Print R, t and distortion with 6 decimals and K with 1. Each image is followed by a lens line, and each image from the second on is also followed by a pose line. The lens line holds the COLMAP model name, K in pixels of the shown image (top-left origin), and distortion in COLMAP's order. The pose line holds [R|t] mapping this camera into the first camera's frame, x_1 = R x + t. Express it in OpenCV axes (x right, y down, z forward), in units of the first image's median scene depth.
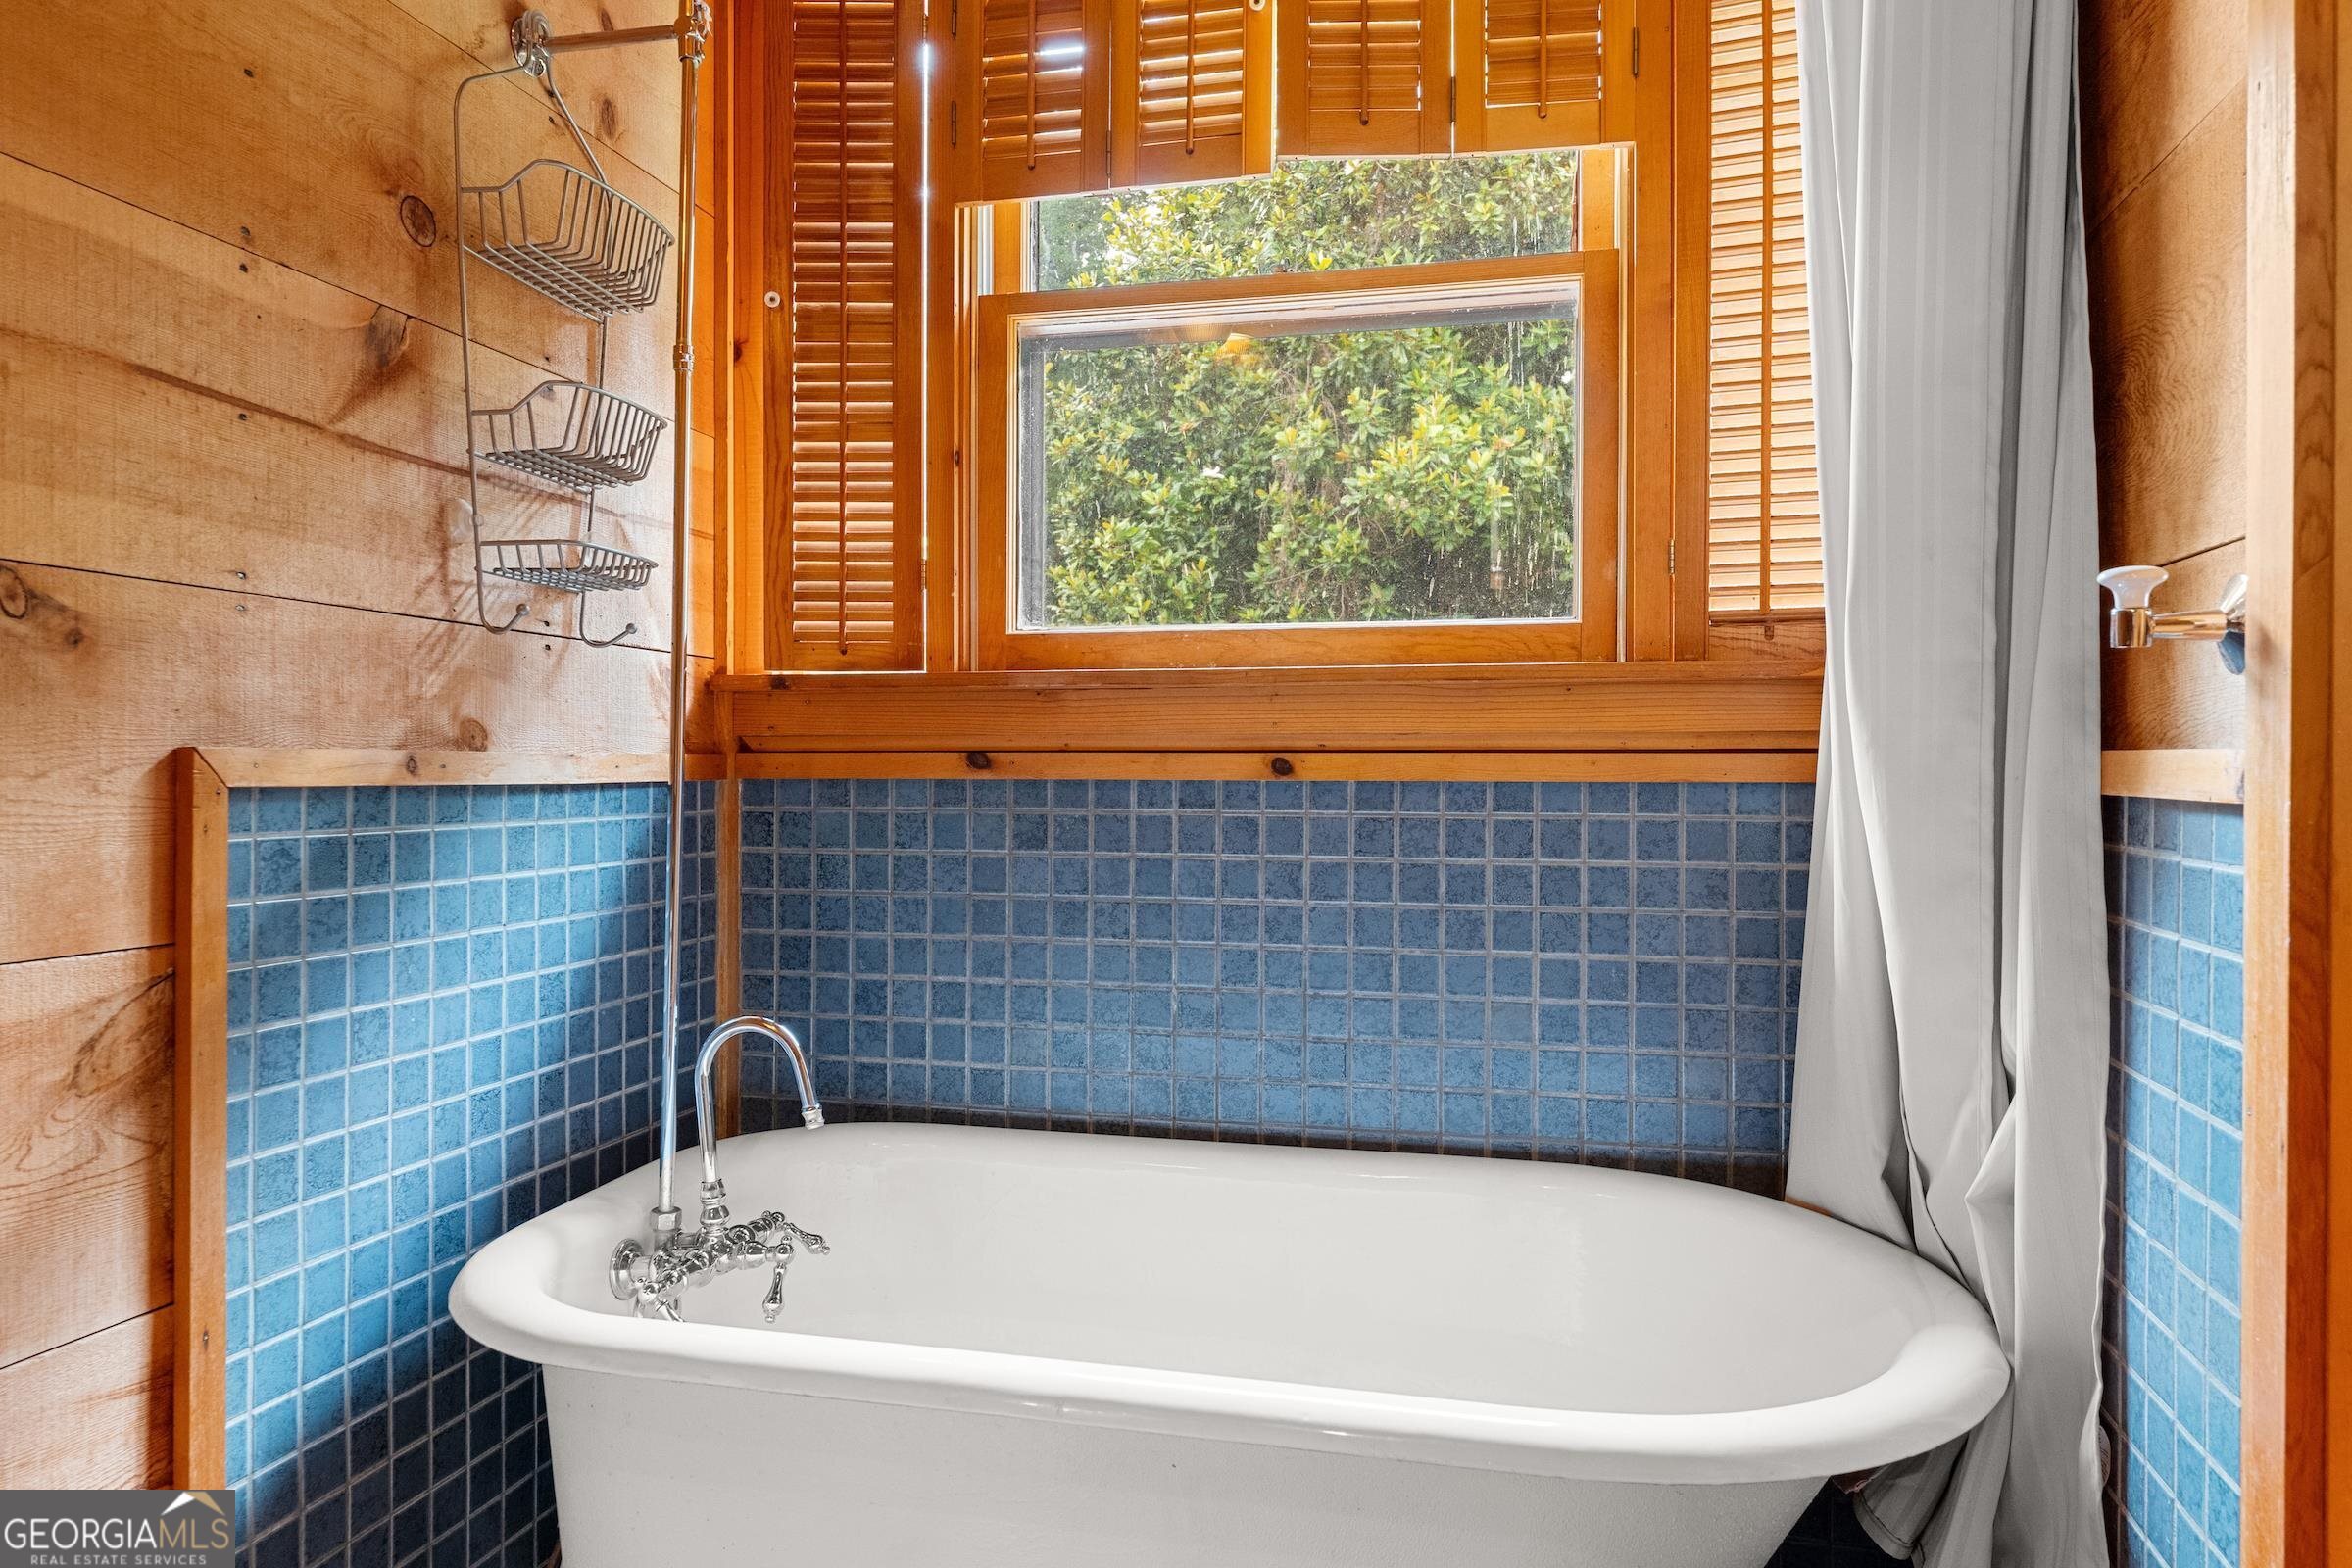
lens RADIAL K [[1616.1, 0, 1173.2], [0, 1616.1, 779.4], [0, 0, 1]] dist [0.001190, -0.003641]
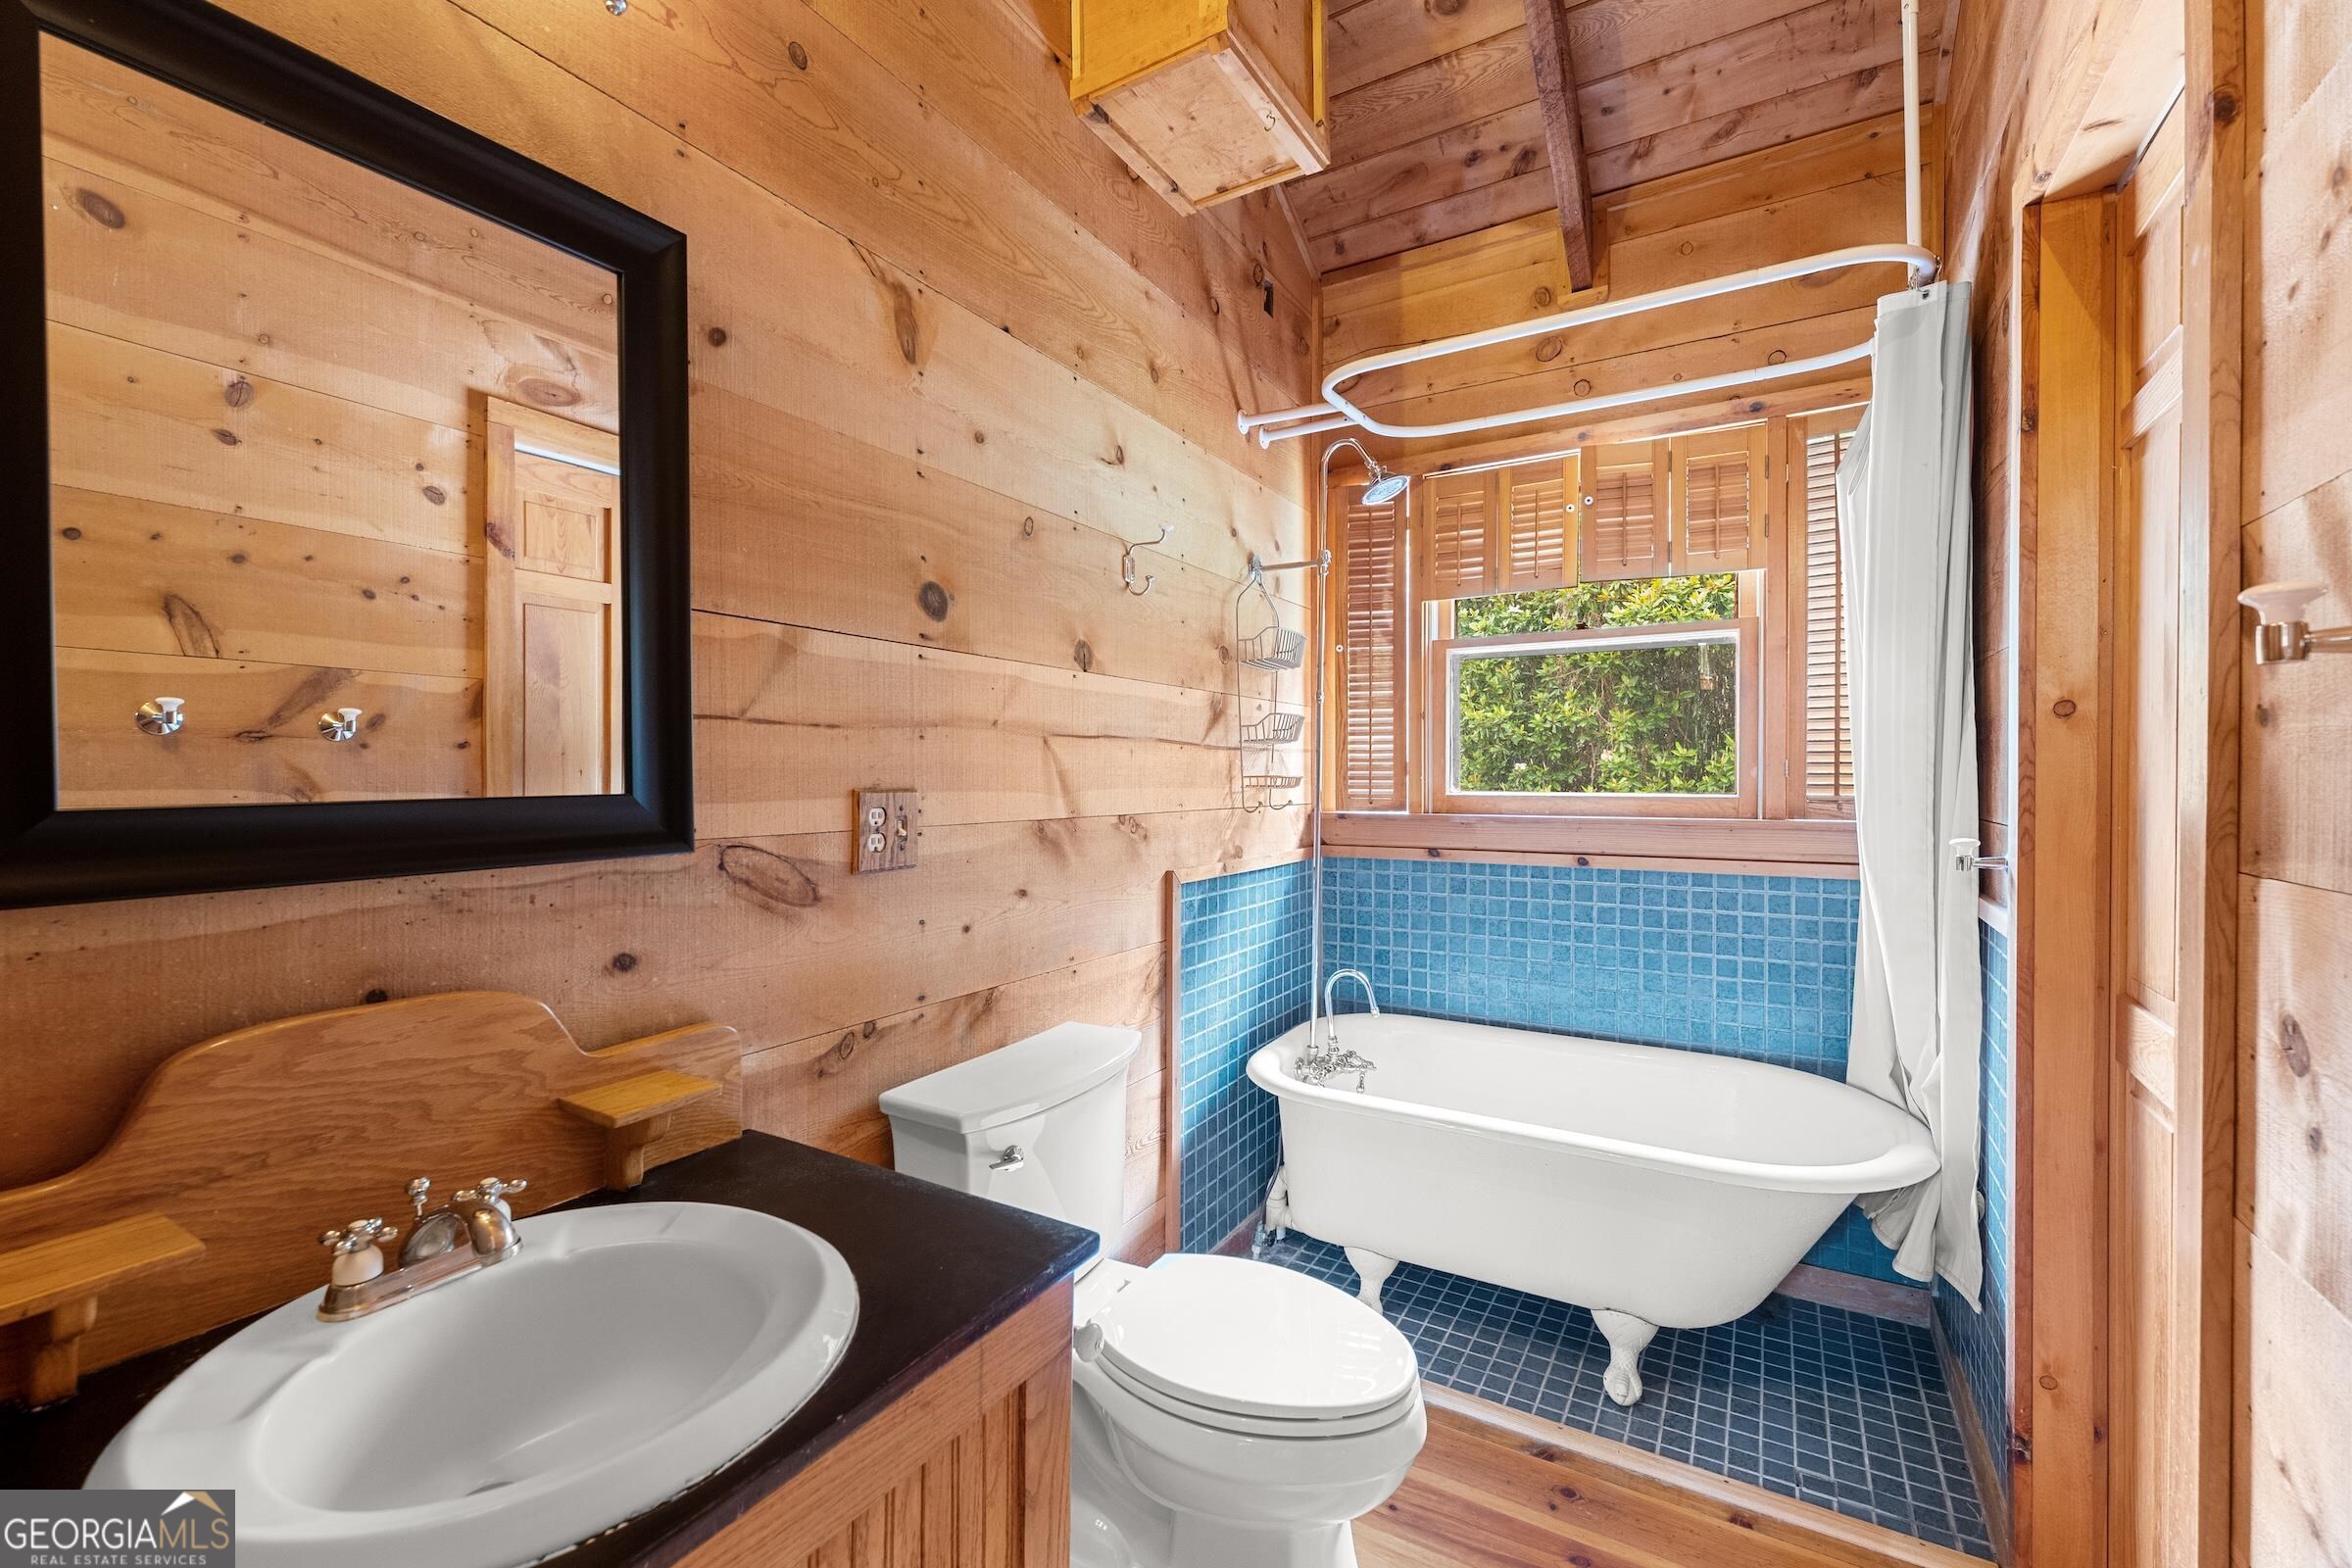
lens RADIAL K [[977.9, 0, 1176.3], [0, 977.9, 790.9], [0, 0, 1]] dist [0.000058, -0.000031]
pose [[0.953705, -0.001055, -0.300742, -0.059351], [0.001181, 0.999999, 0.000237, -0.107364], [0.300741, -0.000582, 0.953706, -0.420020]]
